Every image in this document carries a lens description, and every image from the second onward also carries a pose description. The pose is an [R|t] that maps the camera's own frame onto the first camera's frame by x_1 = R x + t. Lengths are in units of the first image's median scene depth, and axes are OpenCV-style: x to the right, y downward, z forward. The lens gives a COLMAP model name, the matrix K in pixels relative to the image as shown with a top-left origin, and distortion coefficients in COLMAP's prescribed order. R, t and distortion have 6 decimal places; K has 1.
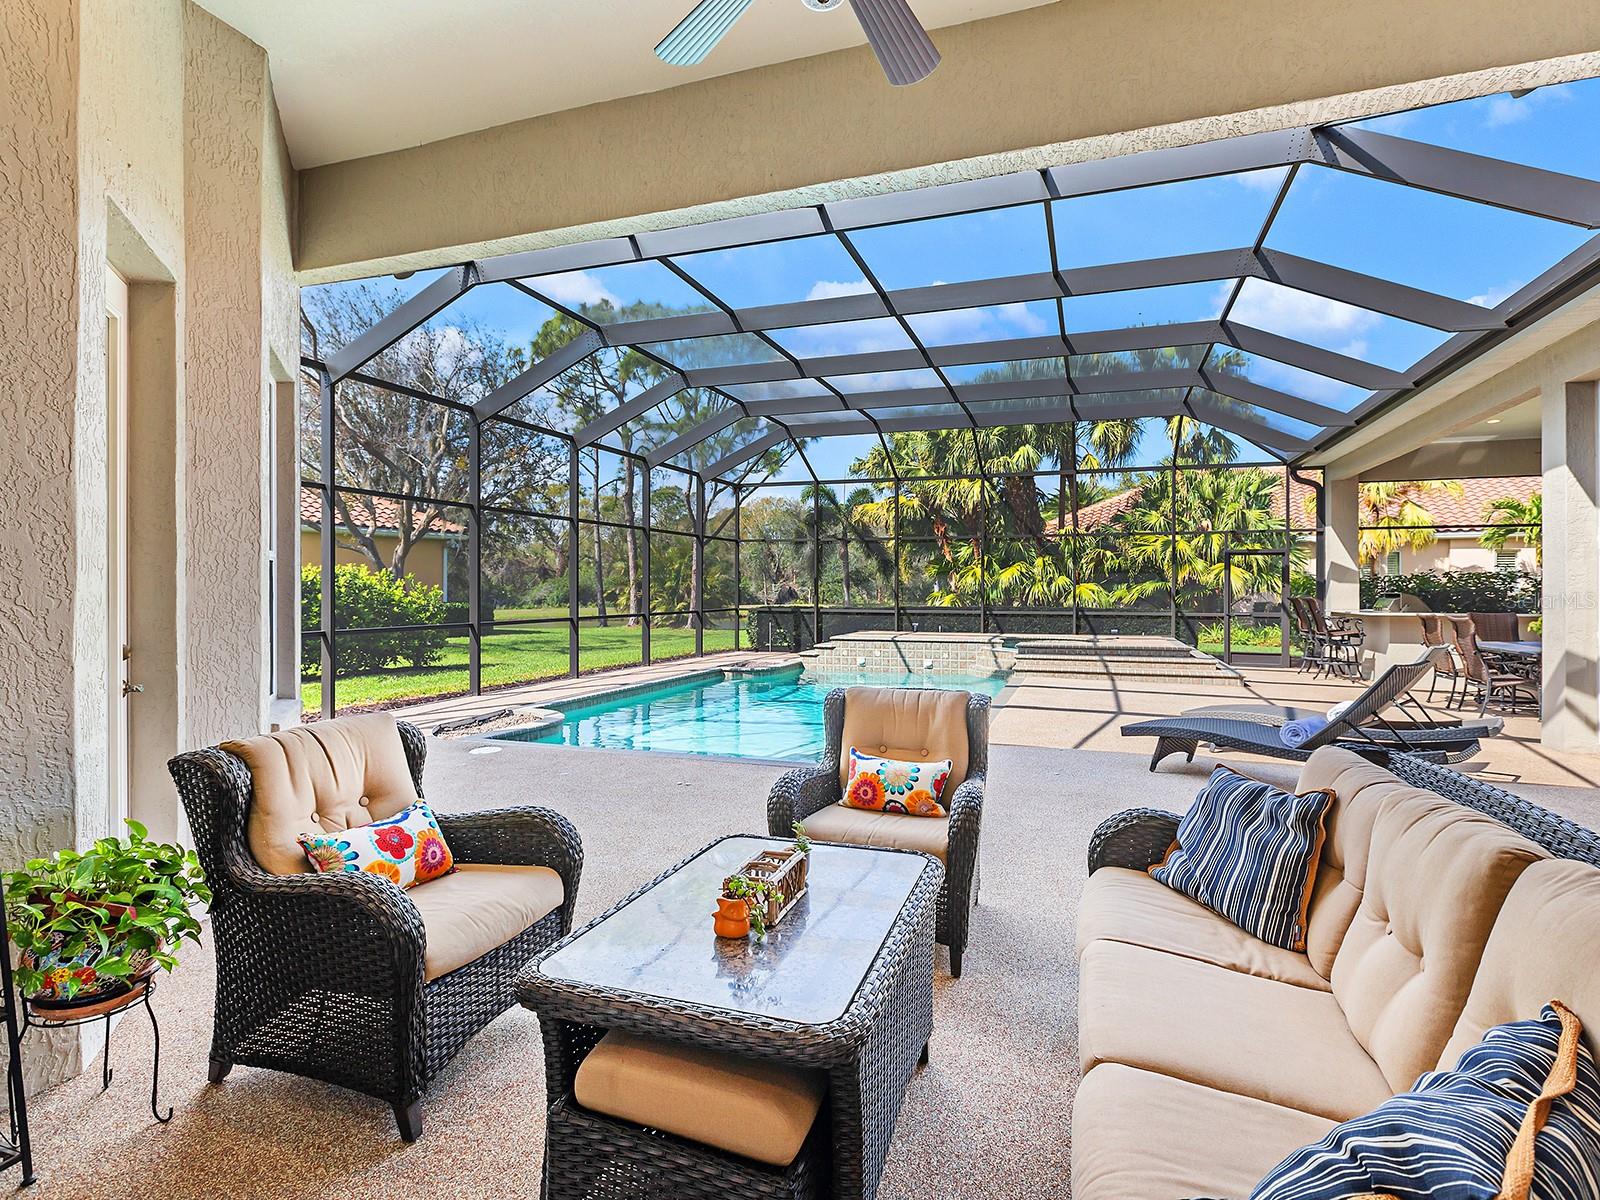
lens RADIAL K [[817.8, 0, 804.0], [0, 817.8, 591.3], [0, 0, 1]] dist [0.006729, -0.000173]
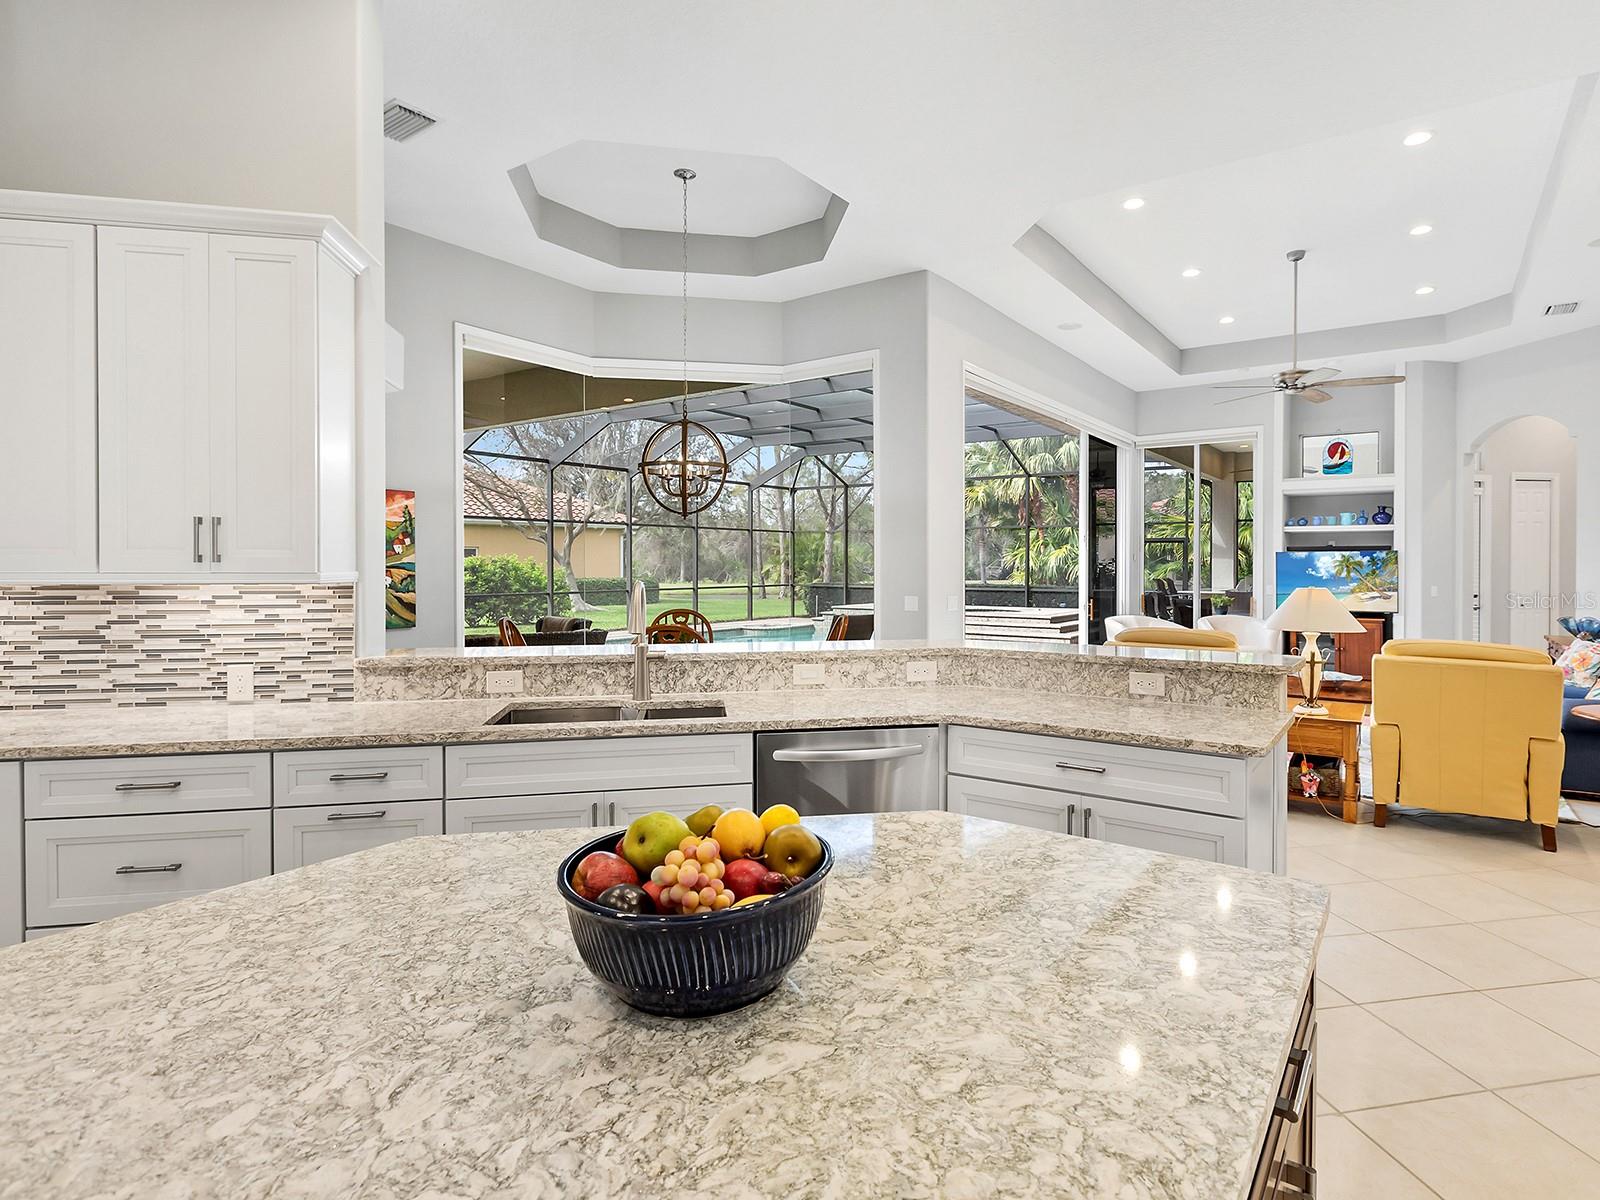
lens RADIAL K [[860.3, 0, 845.0], [0, 860.3, 569.8], [0, 0, 1]] dist [0.004862, 0.002492]
pose [[0.963712, 0.001473, -0.266938, 0.294352], [0.000026, 0.999984, 0.005609, -0.007676], [0.266942, -0.005412, 0.963697, -0.234441]]
